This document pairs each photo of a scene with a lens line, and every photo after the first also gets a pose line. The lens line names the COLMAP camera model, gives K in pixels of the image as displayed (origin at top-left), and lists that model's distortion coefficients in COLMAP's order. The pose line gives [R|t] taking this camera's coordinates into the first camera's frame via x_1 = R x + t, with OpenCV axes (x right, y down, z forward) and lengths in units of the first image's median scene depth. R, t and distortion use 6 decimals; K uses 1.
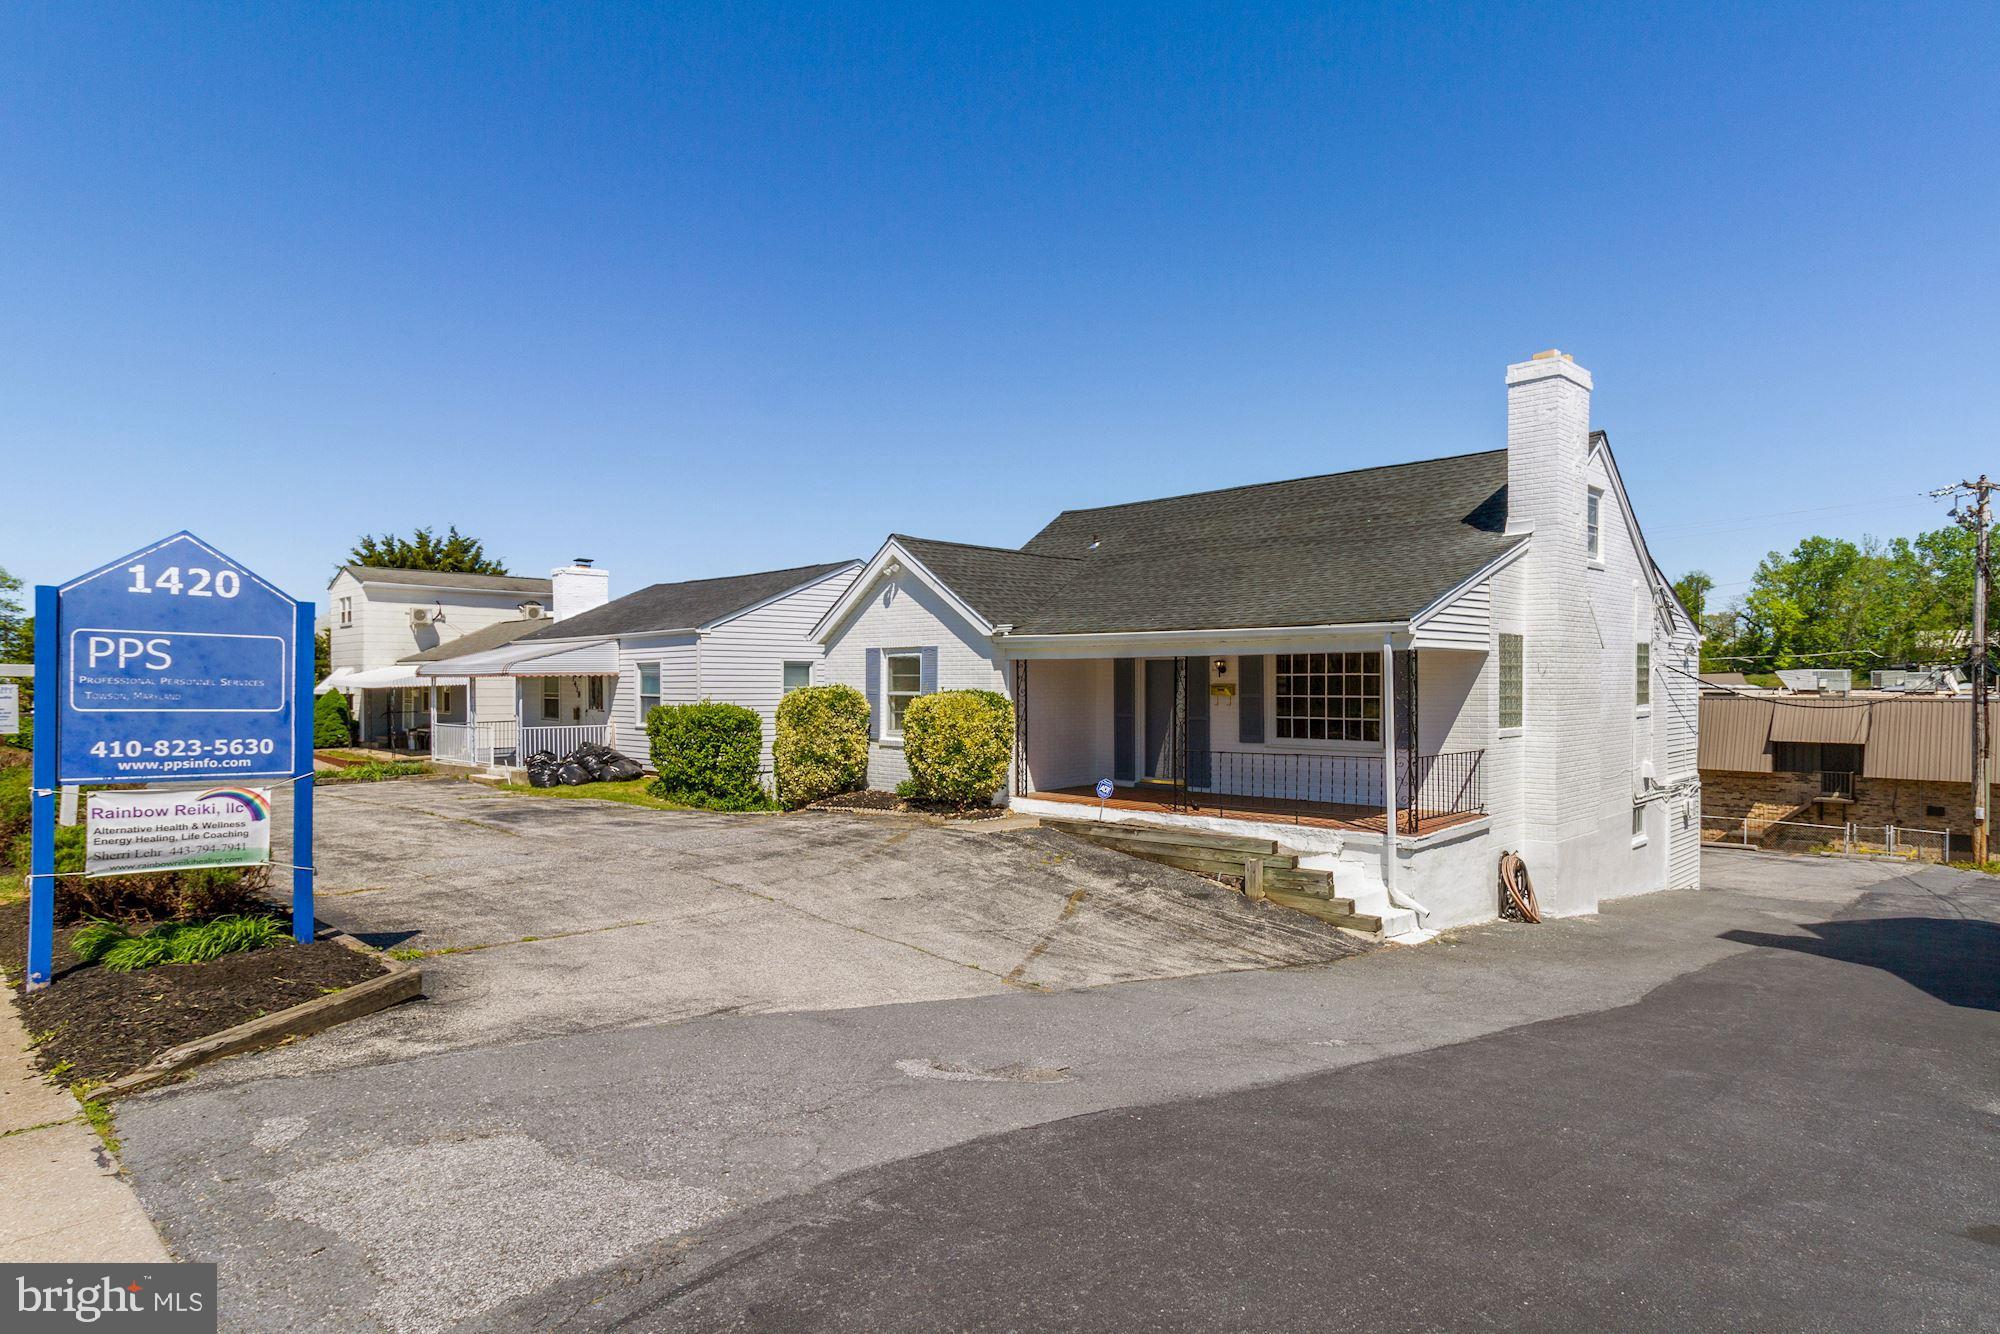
lens RADIAL K [[1137.5, 0, 996.3], [0, 1137.5, 676.7], [0, 0, 1]] dist [-0.000709, -0.000484]
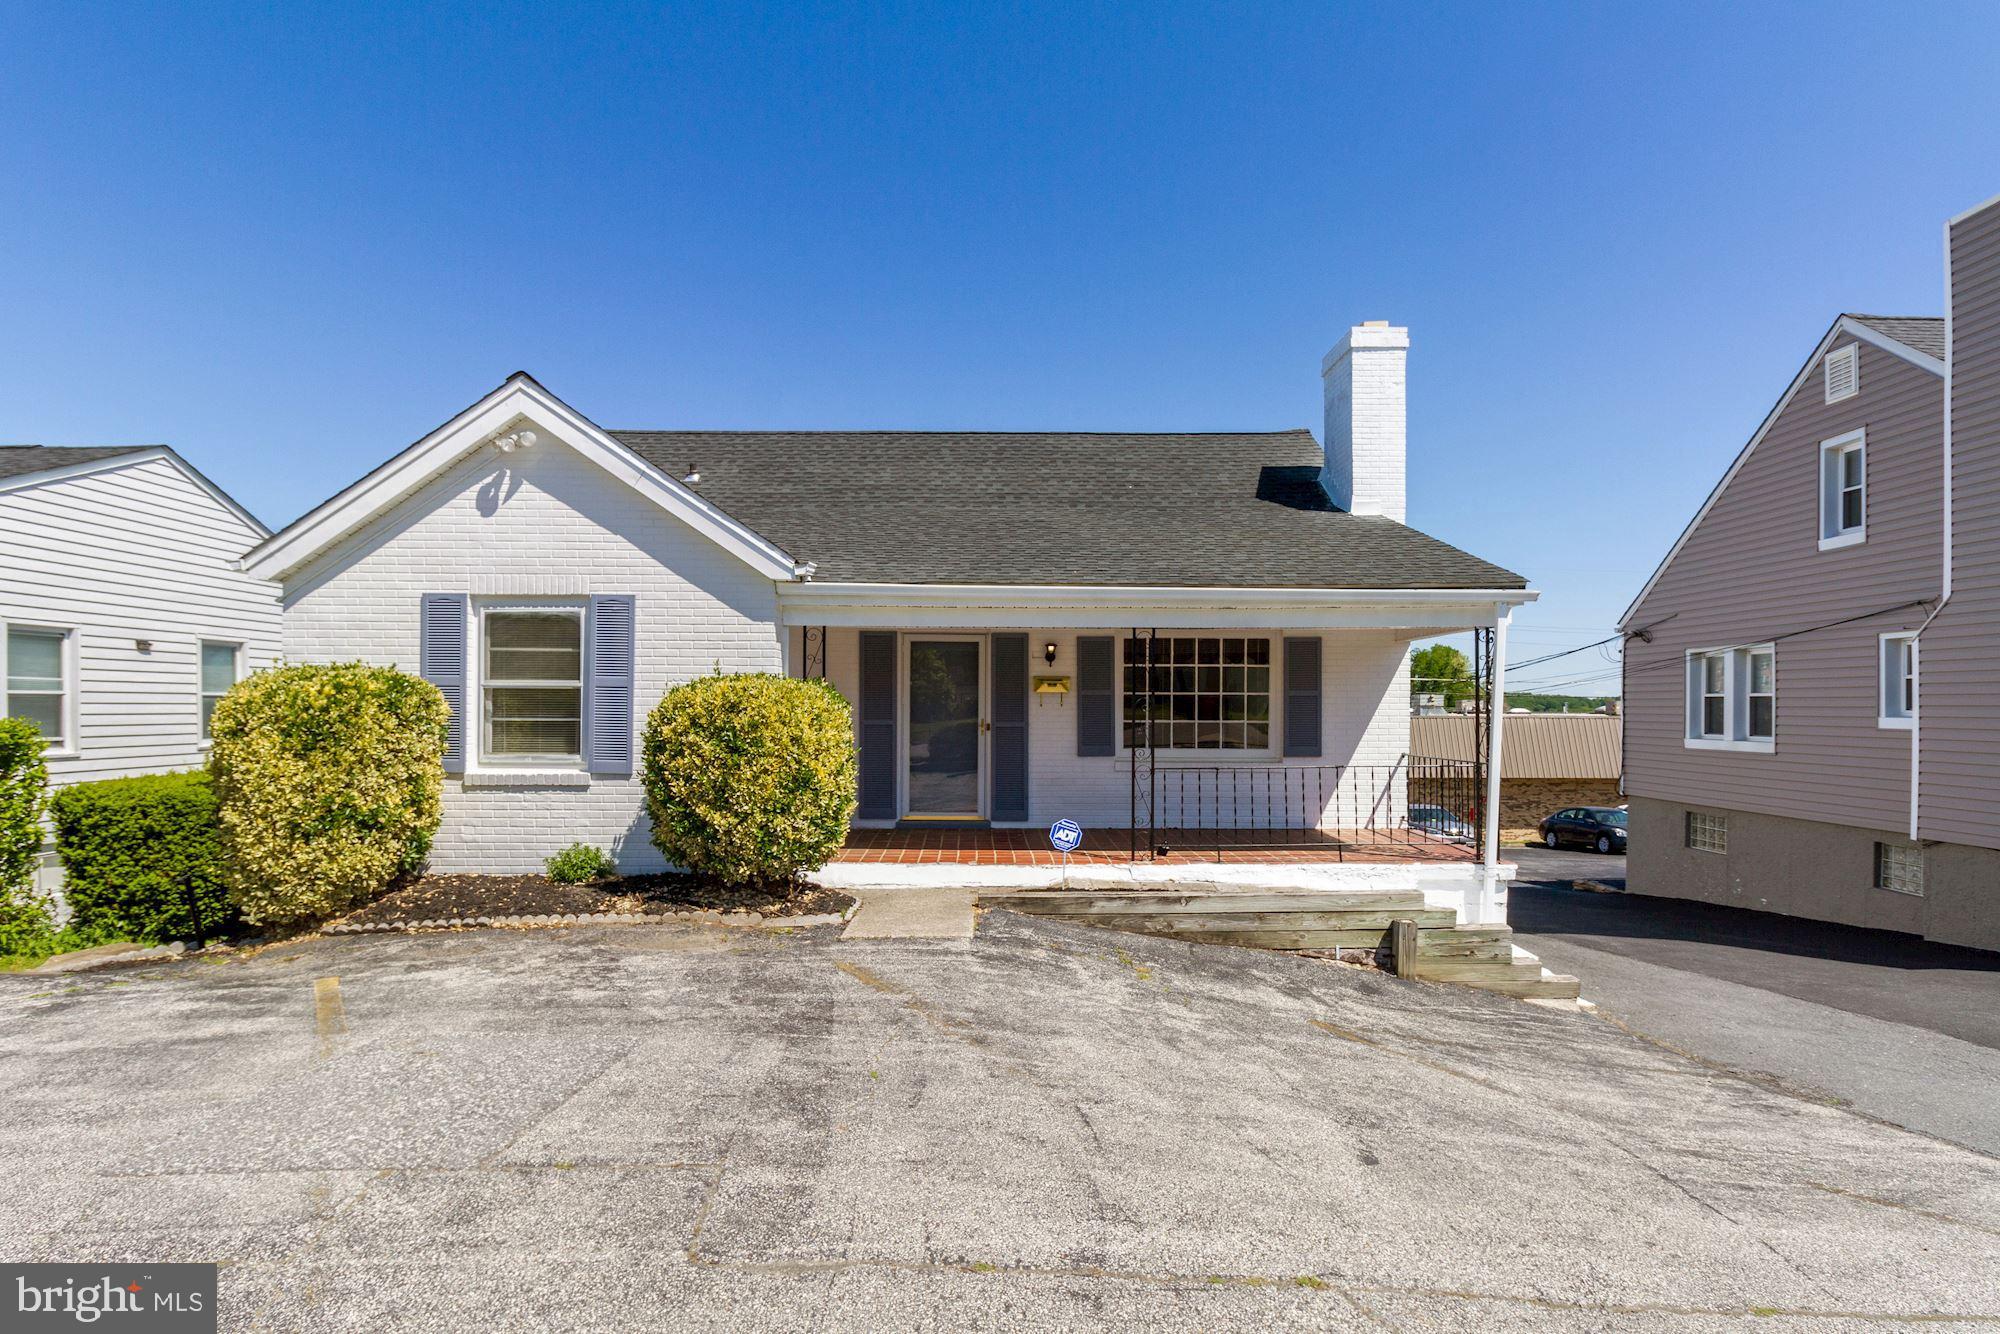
lens RADIAL K [[1043.9, 0, 995.5], [0, 1043.9, 701.9], [0, 0, 1]] dist [-0.000907, 0.000146]
pose [[0.700908, 0.008117, 0.713206, -0.276568], [-0.007987, 0.999962, -0.003531, 0.023331], [-0.713207, -0.003221, 0.700946, 0.516686]]
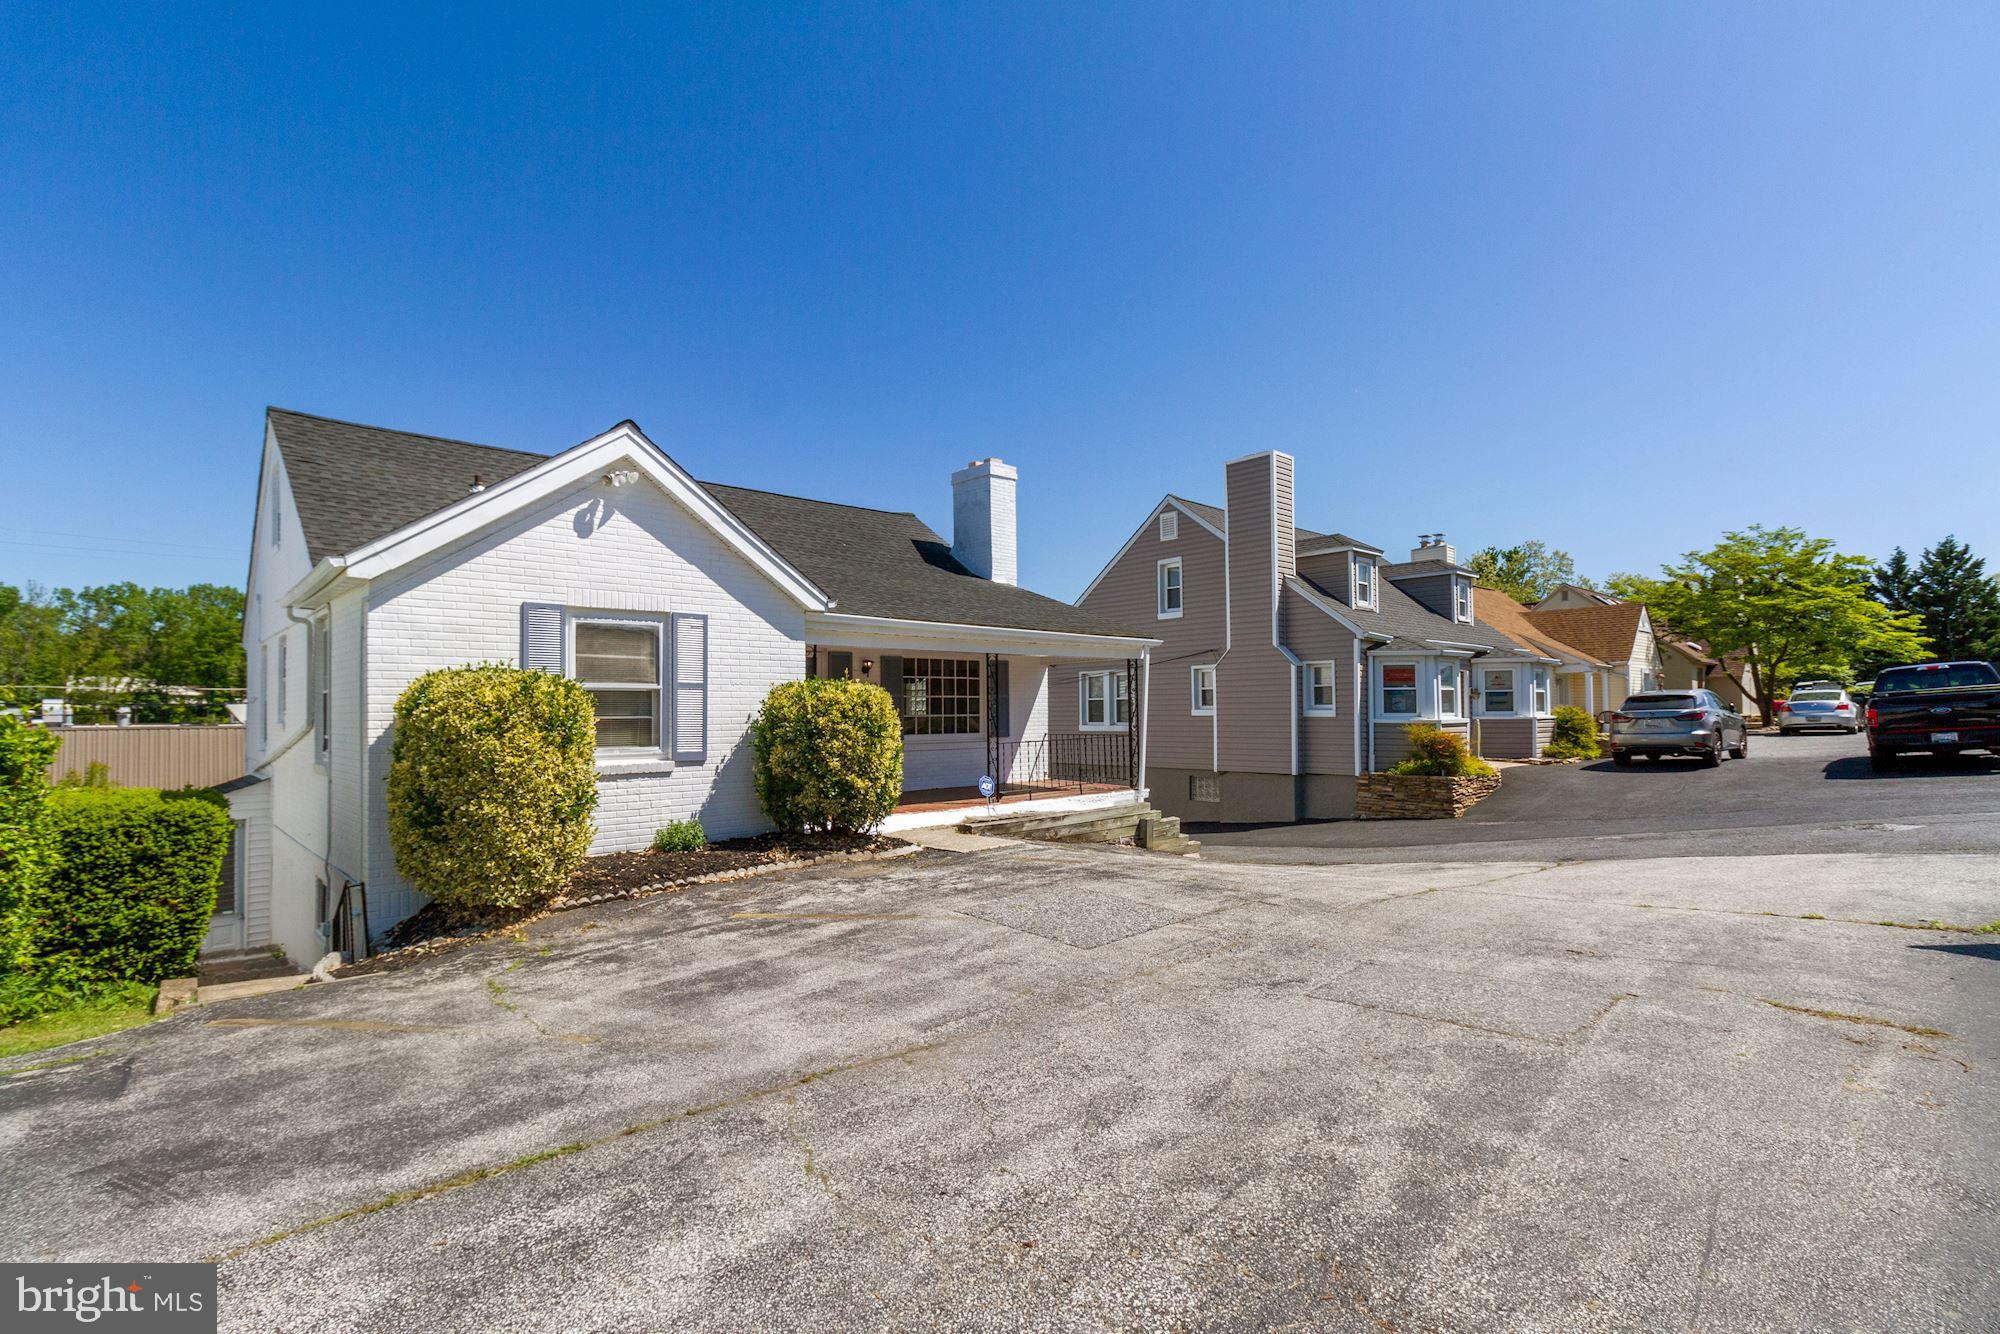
lens RADIAL K [[948.5, 0, 1001.6], [0, 948.5, 680.1], [0, 0, 1]] dist [-0.001220, 0.000065]
pose [[0.033944, 0.036946, 0.998741, -0.581683], [0.006961, 0.999284, -0.037202, 0.031882], [-0.999399, 0.008215, 0.033663, 0.787816]]
